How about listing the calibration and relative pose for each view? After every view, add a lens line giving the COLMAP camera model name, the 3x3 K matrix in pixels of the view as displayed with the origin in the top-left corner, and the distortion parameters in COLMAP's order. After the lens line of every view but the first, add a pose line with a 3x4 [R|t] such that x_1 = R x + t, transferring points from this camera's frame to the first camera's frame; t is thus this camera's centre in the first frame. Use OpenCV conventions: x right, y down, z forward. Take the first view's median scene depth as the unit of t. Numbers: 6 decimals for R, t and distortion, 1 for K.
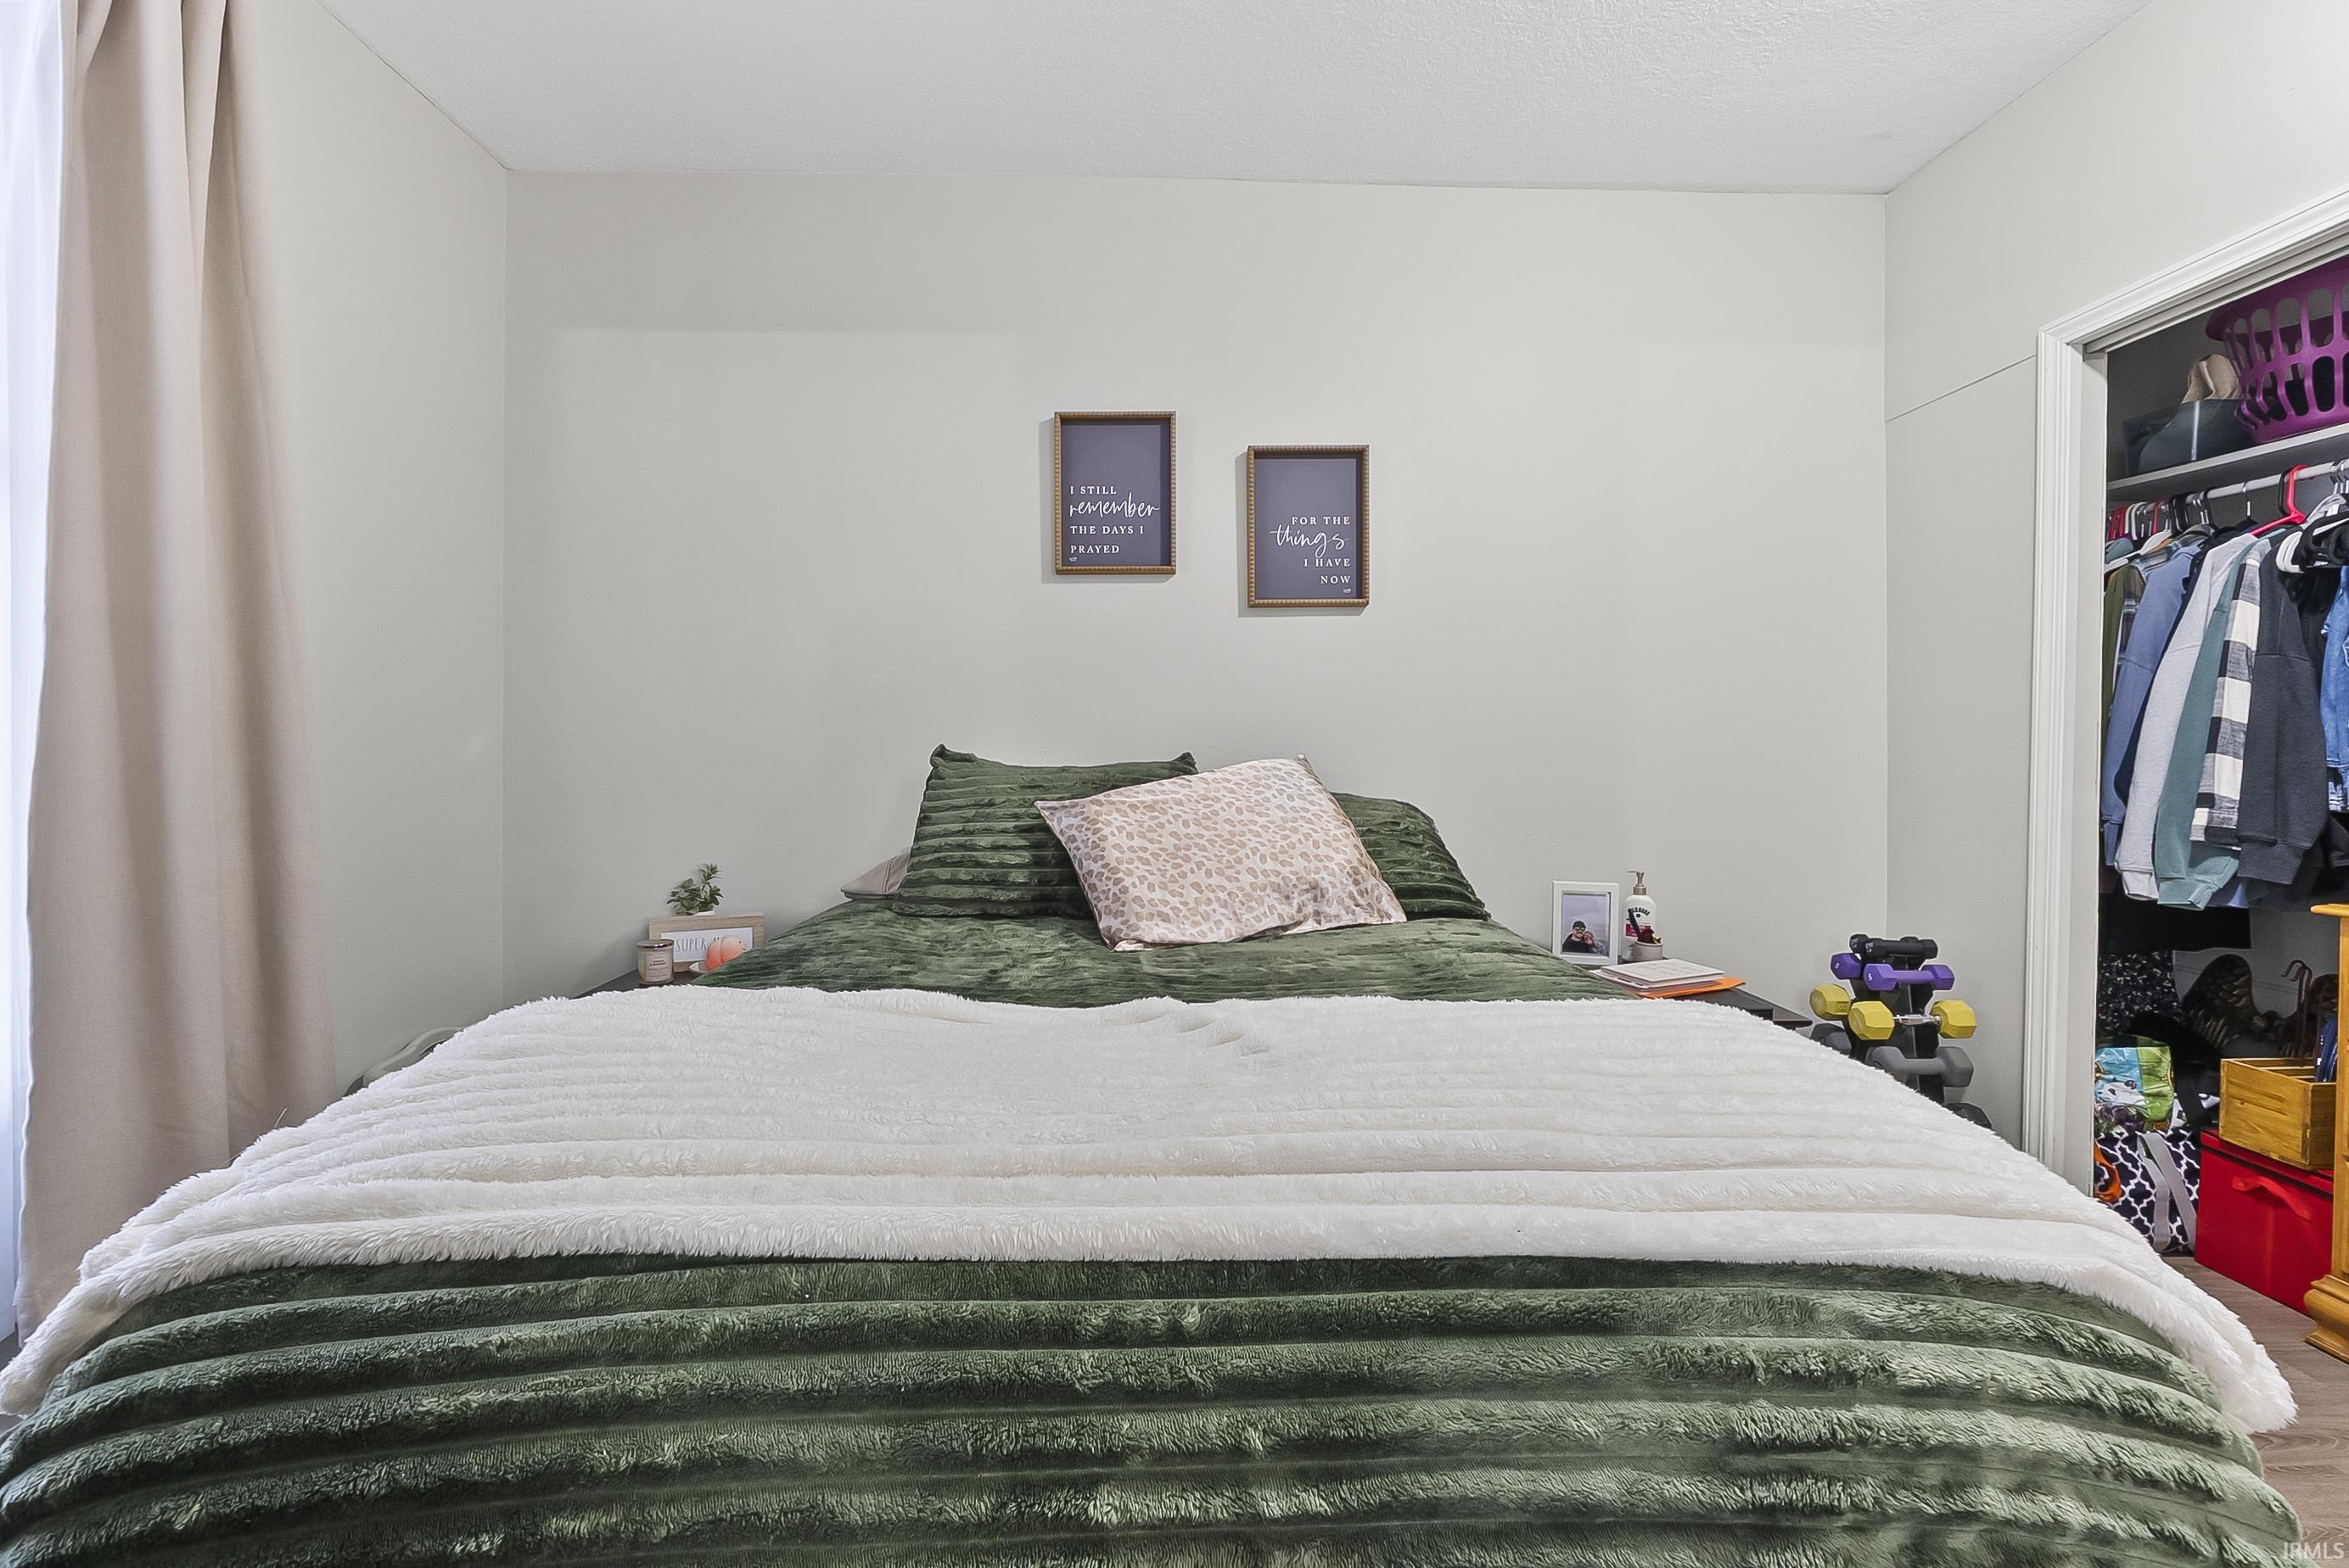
lens RADIAL K [[1000.7, 0, 1170.2], [0, 1000.7, 781.3], [0, 0, 1]] dist [-0.004724, -0.001310]
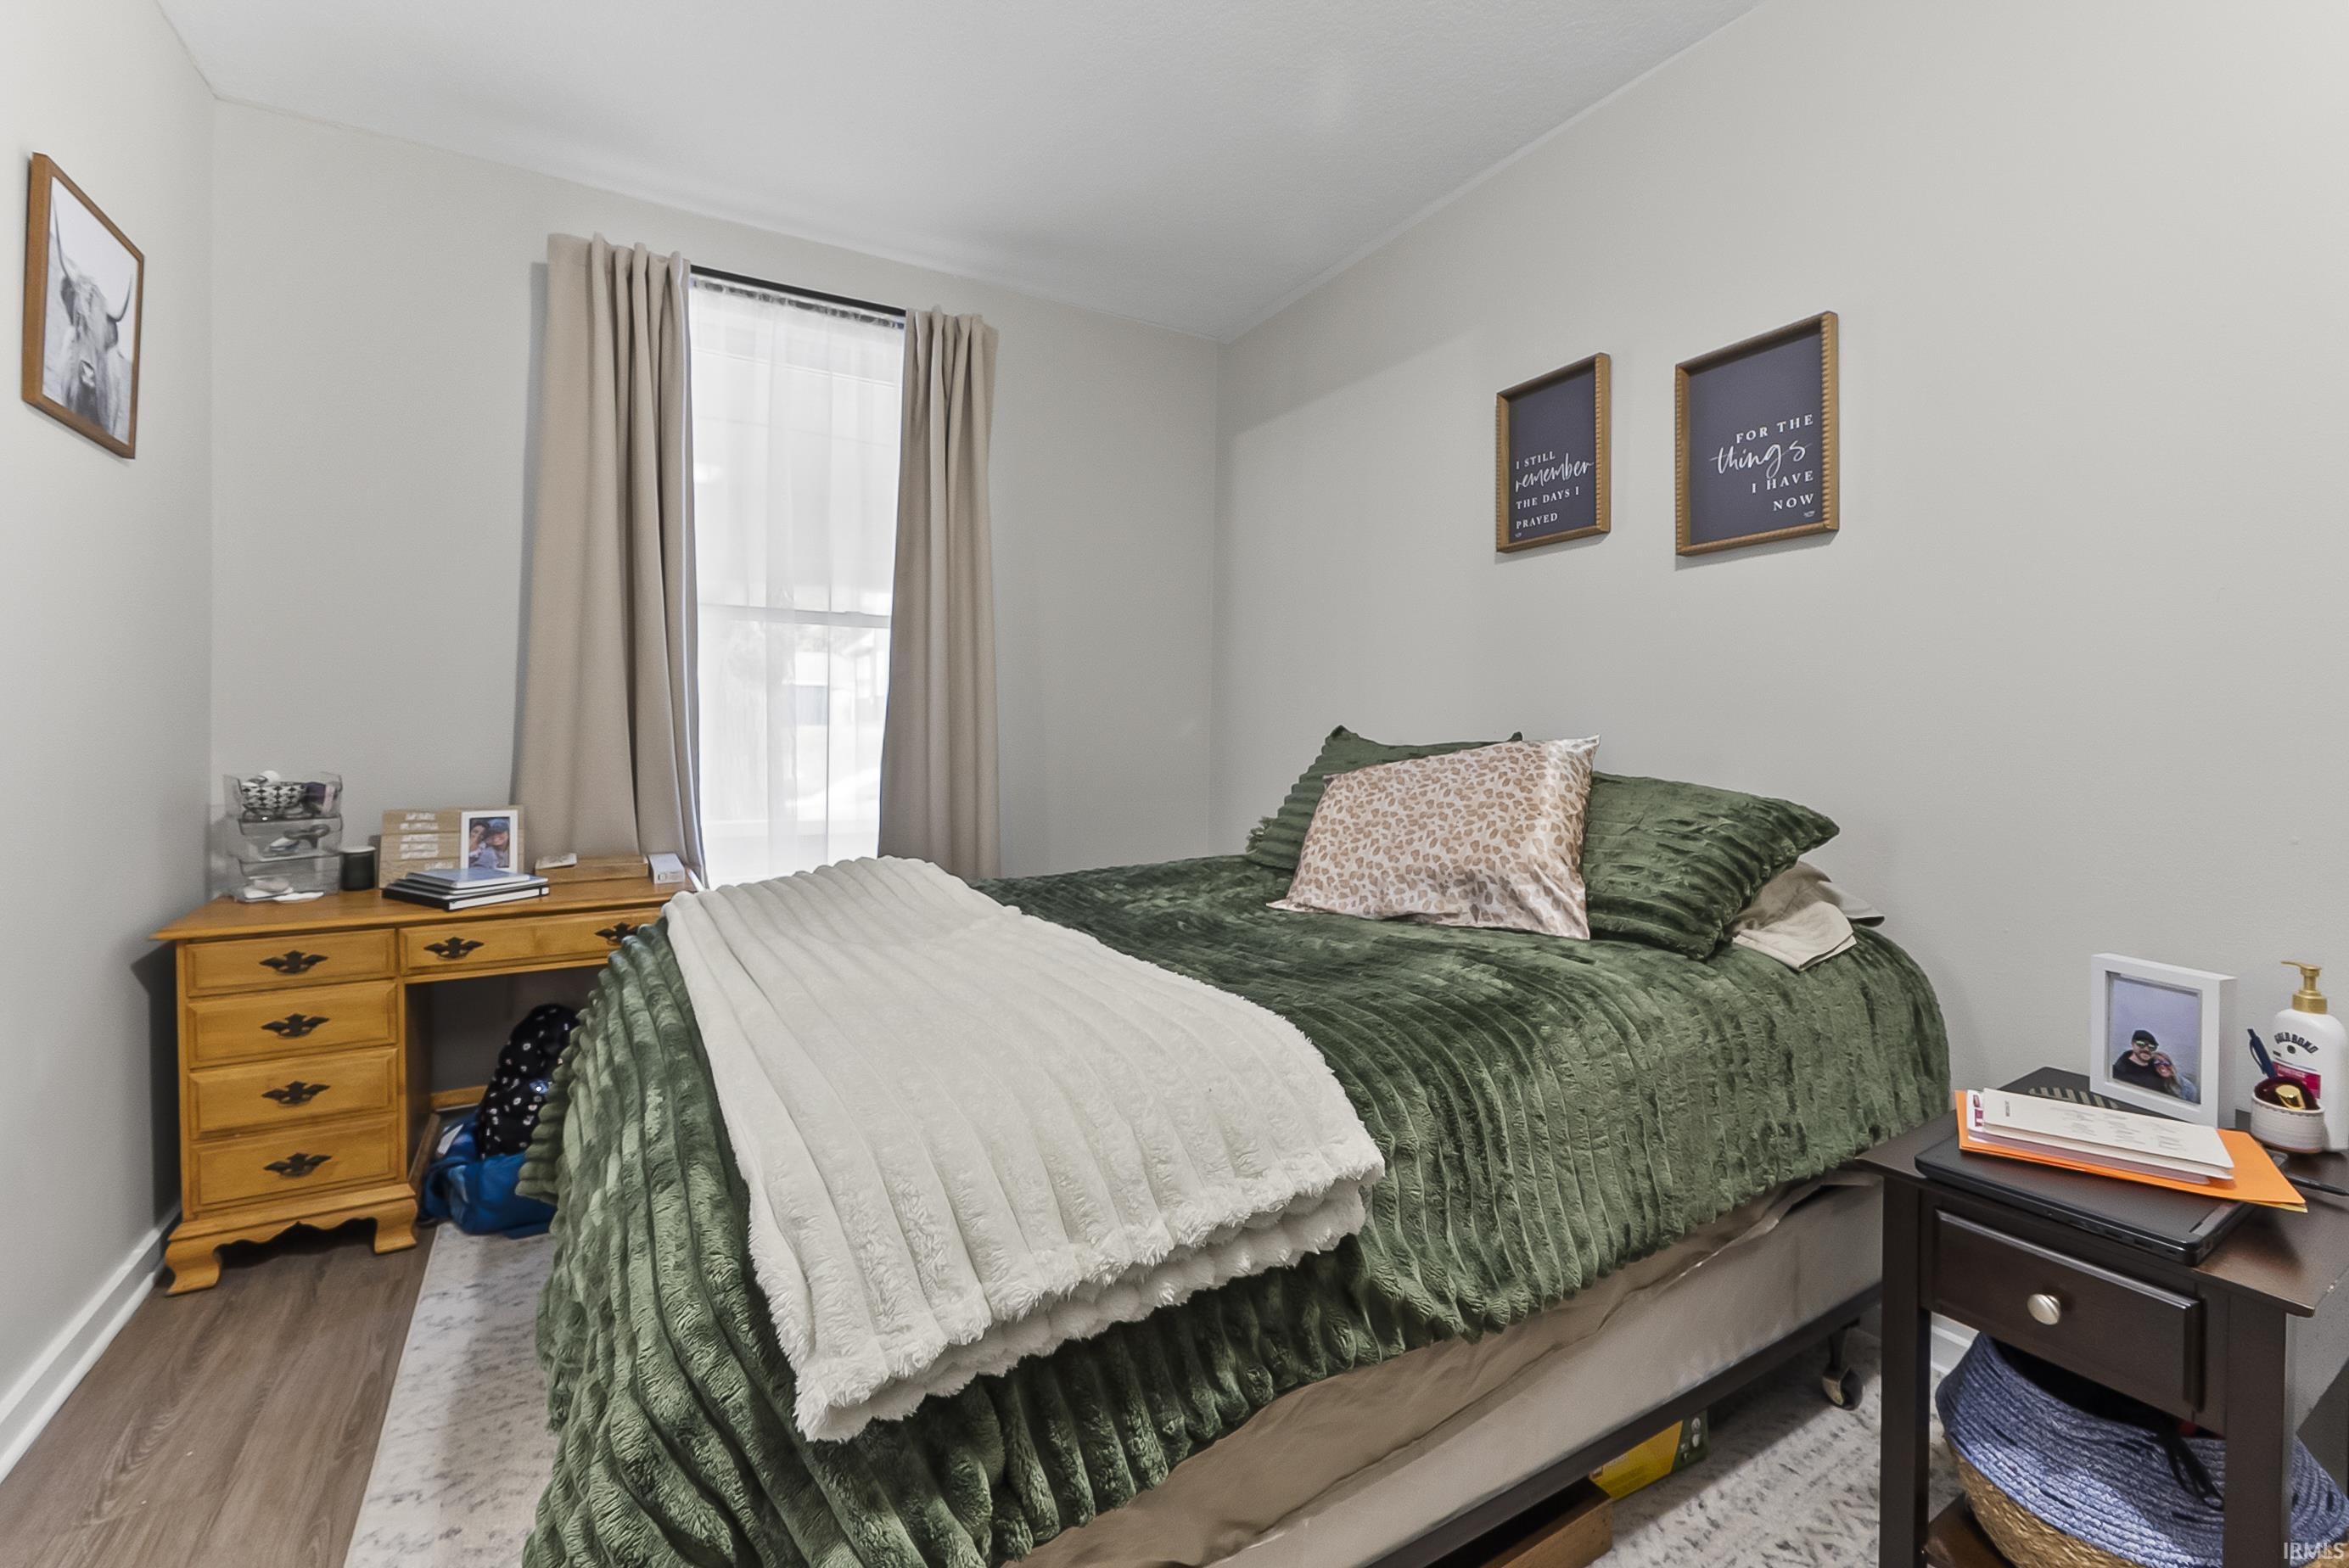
lens RADIAL K [[1000.7, 0, 1189.3], [0, 1000.7, 743.4], [0, 0, 1]] dist [-0.004724, -0.001310]
pose [[0.490582, 0.009527, -0.871343, 0.605562], [-0.024863, 0.999686, -0.003069, -0.006515], [0.871041, 0.023170, 0.490664, 0.243370]]
